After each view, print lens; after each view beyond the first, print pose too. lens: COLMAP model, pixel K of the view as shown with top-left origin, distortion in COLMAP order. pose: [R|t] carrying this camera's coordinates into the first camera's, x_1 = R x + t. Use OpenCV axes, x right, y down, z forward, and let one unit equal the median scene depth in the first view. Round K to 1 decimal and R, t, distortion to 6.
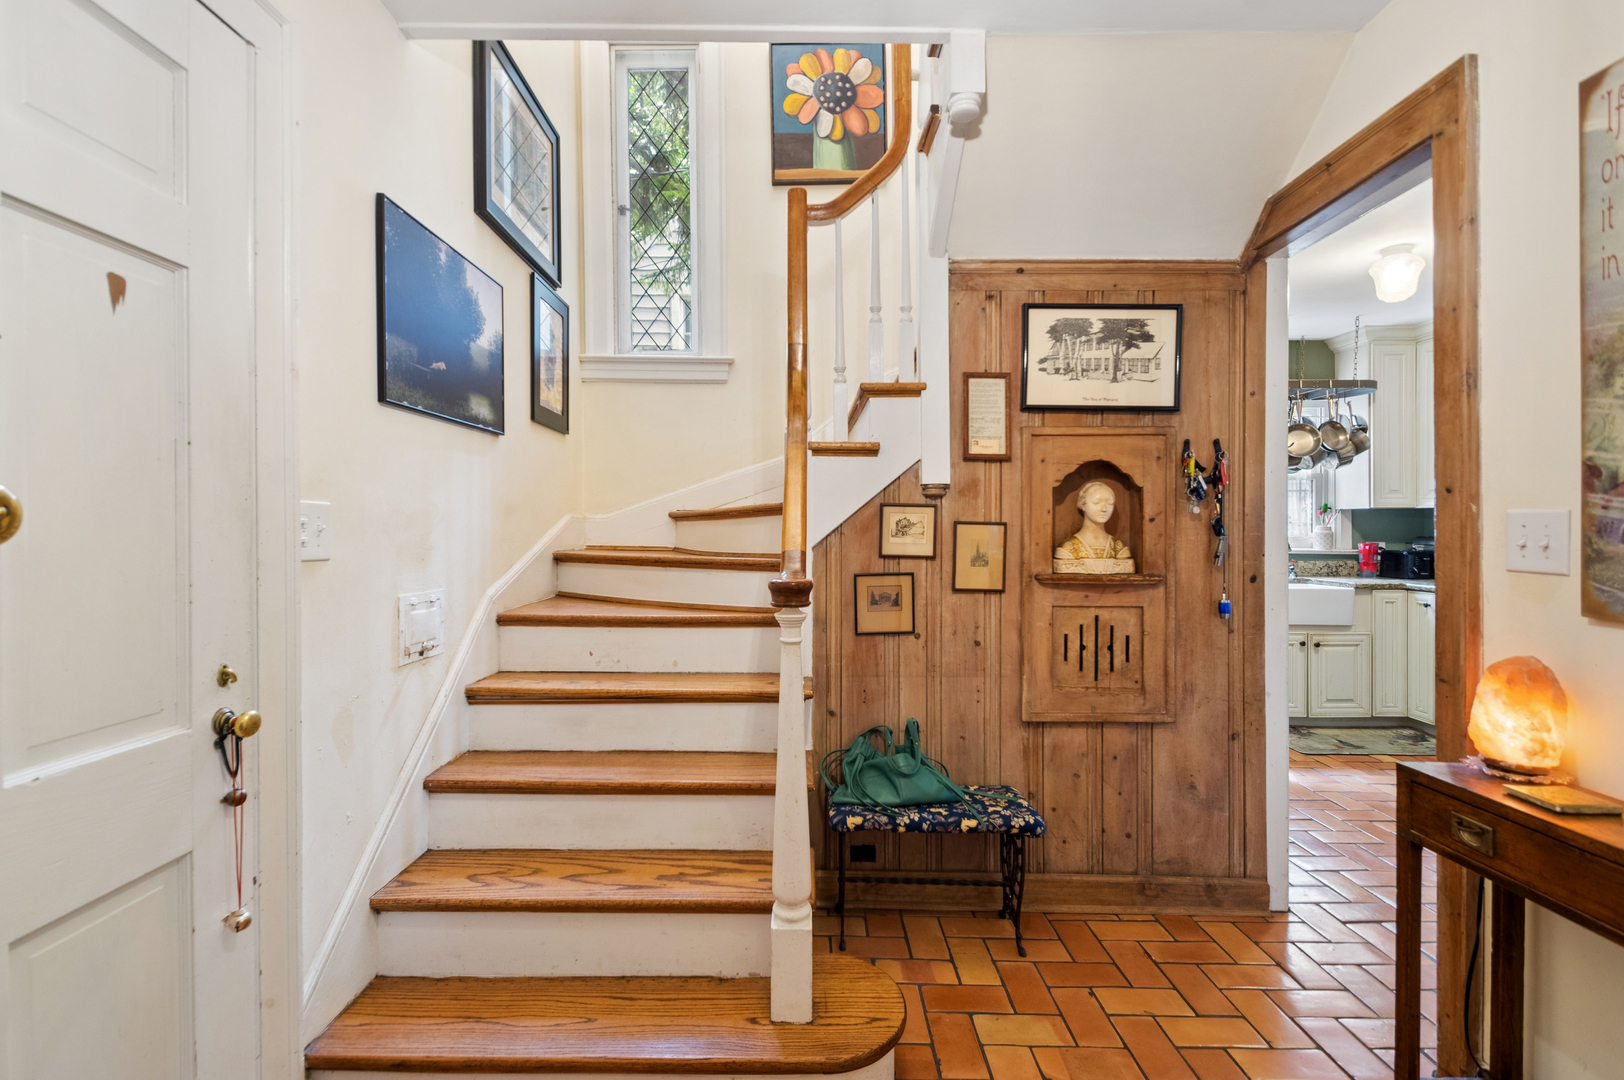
lens RADIAL K [[728.2, 0, 799.4], [0, 728.2, 529.9], [0, 0, 1]] dist [0.005521, -0.000393]
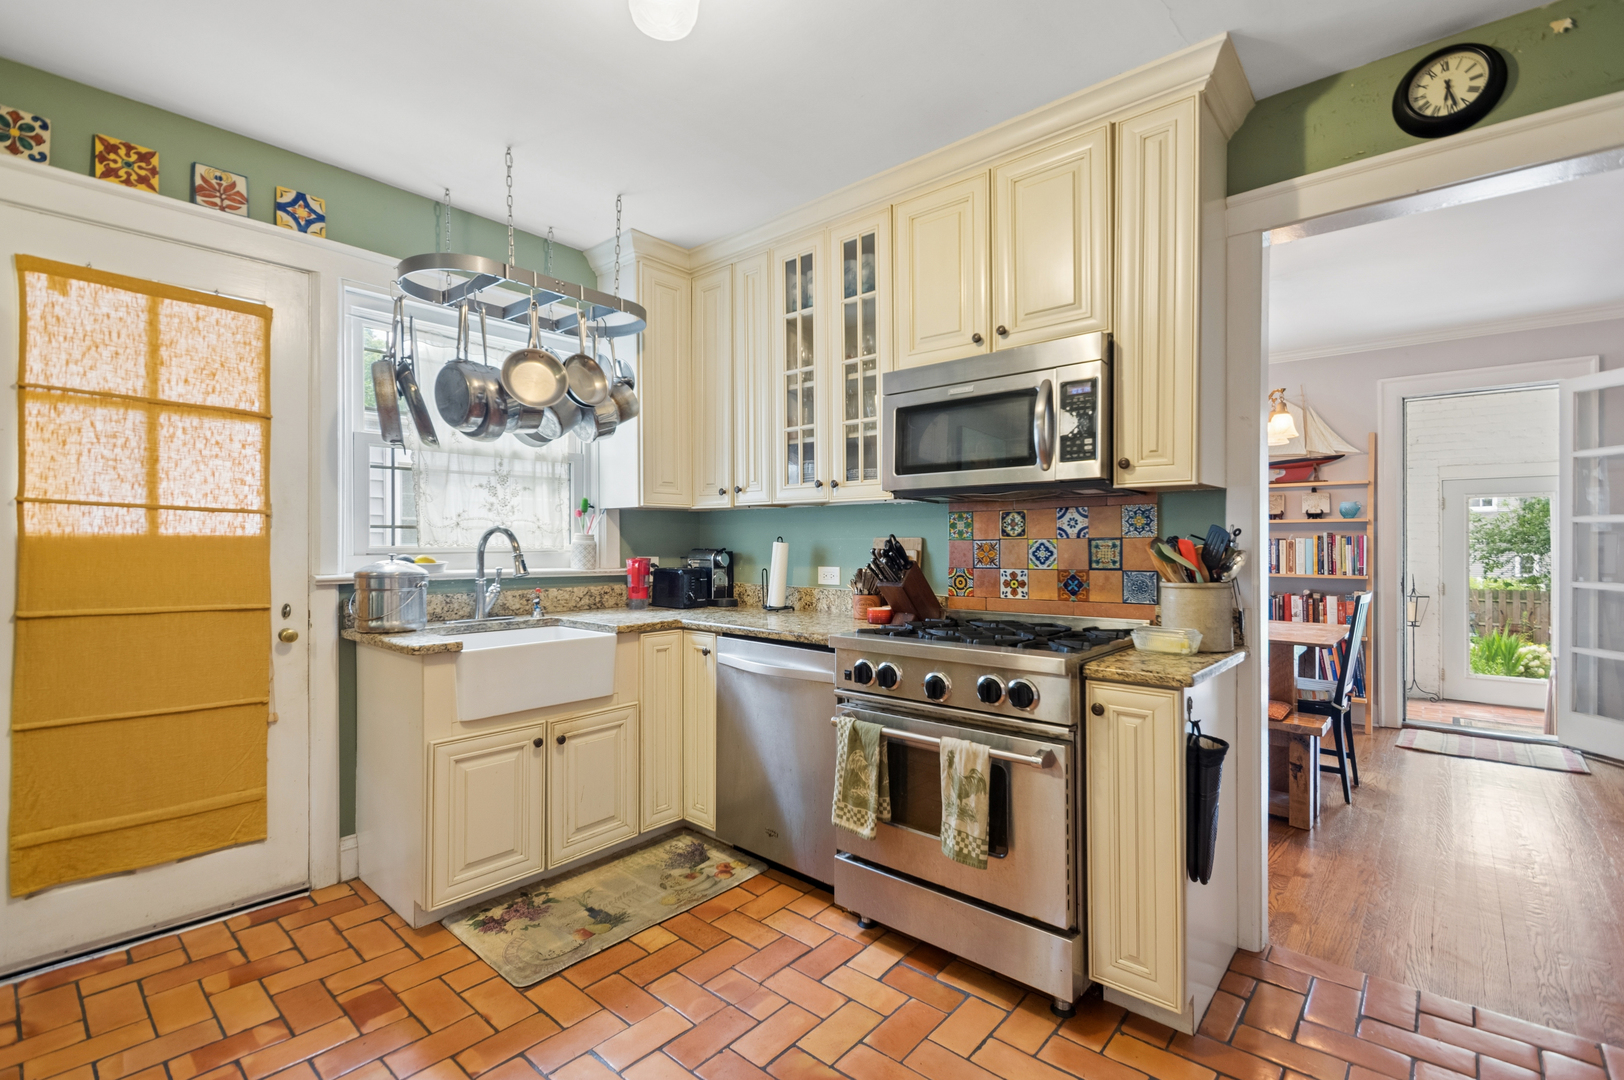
lens RADIAL K [[728.2, 0, 810.7], [0, 728.2, 535.0], [0, 0, 1]] dist [0.005521, -0.000393]
pose [[0.645087, 0.003927, 0.764099, 0.380283], [0.004609, 0.999949, -0.009031, 0.003125], [-0.764095, 0.009347, 0.645036, 0.459461]]
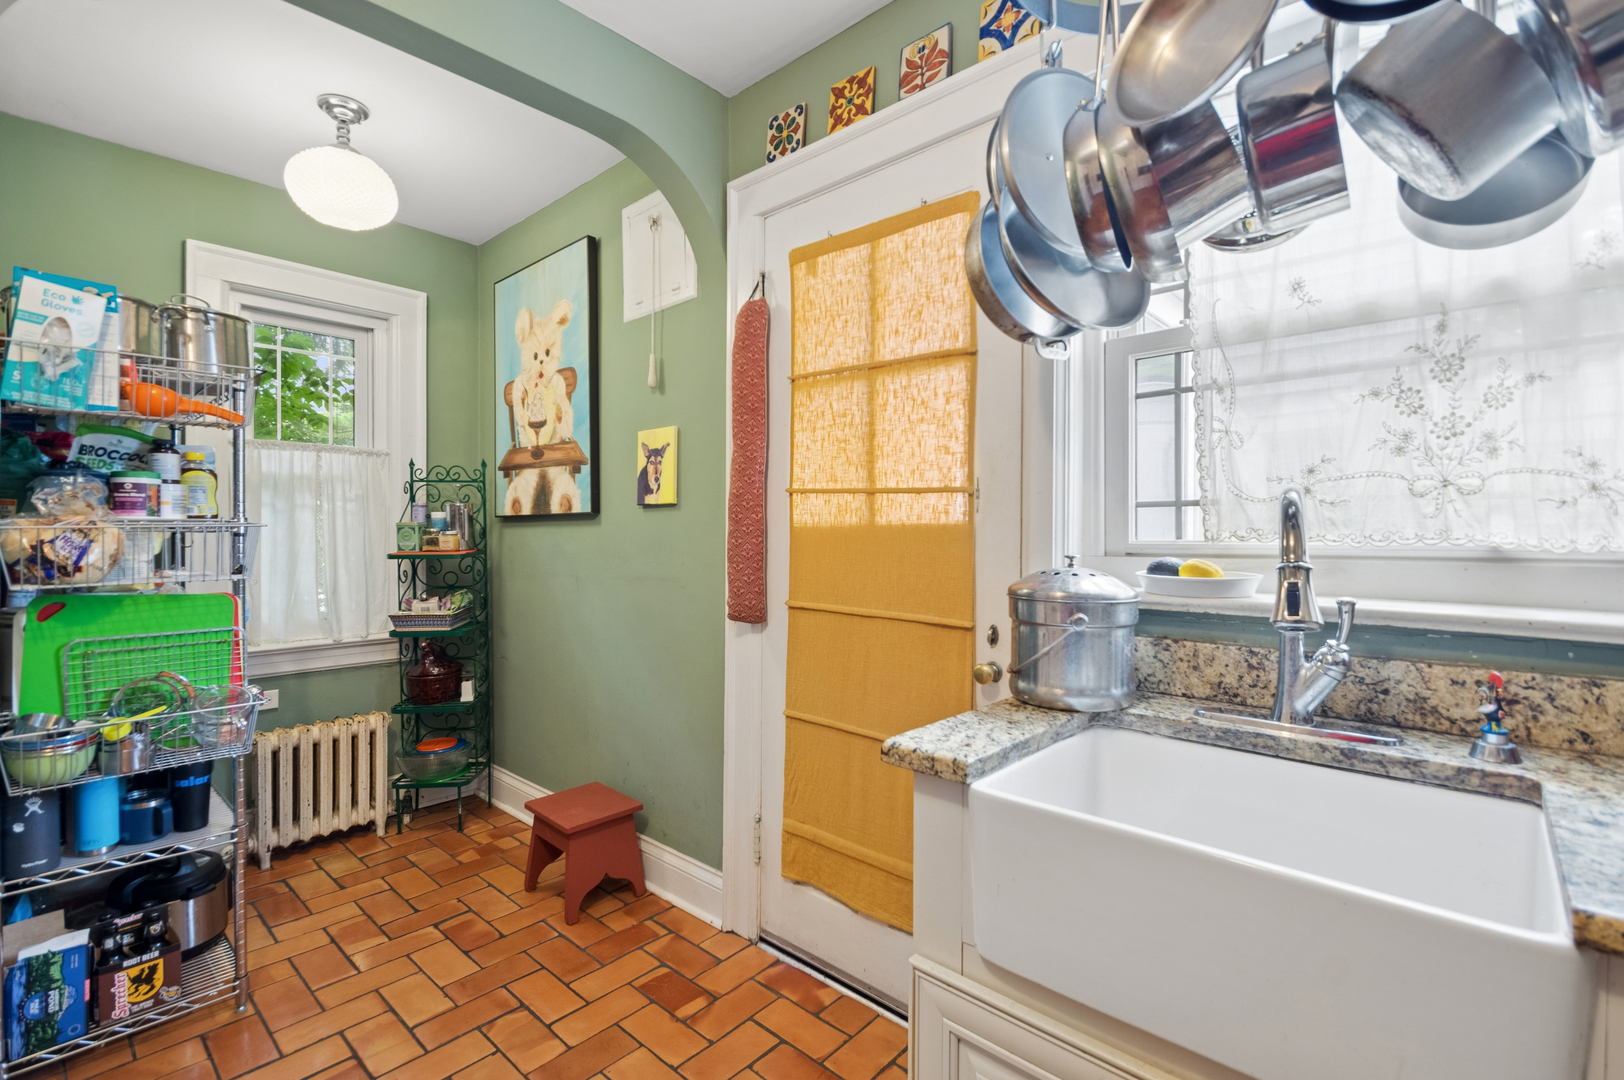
lens RADIAL K [[728.2, 0, 813.7], [0, 728.2, 538.9], [0, 0, 1]] dist [0.005521, -0.000393]
pose [[0.752804, 0.002238, -0.658241, 0.727839], [0.000235, 0.999993, 0.003669, 0.003376], [0.658245, -0.002917, 0.752798, 0.789041]]
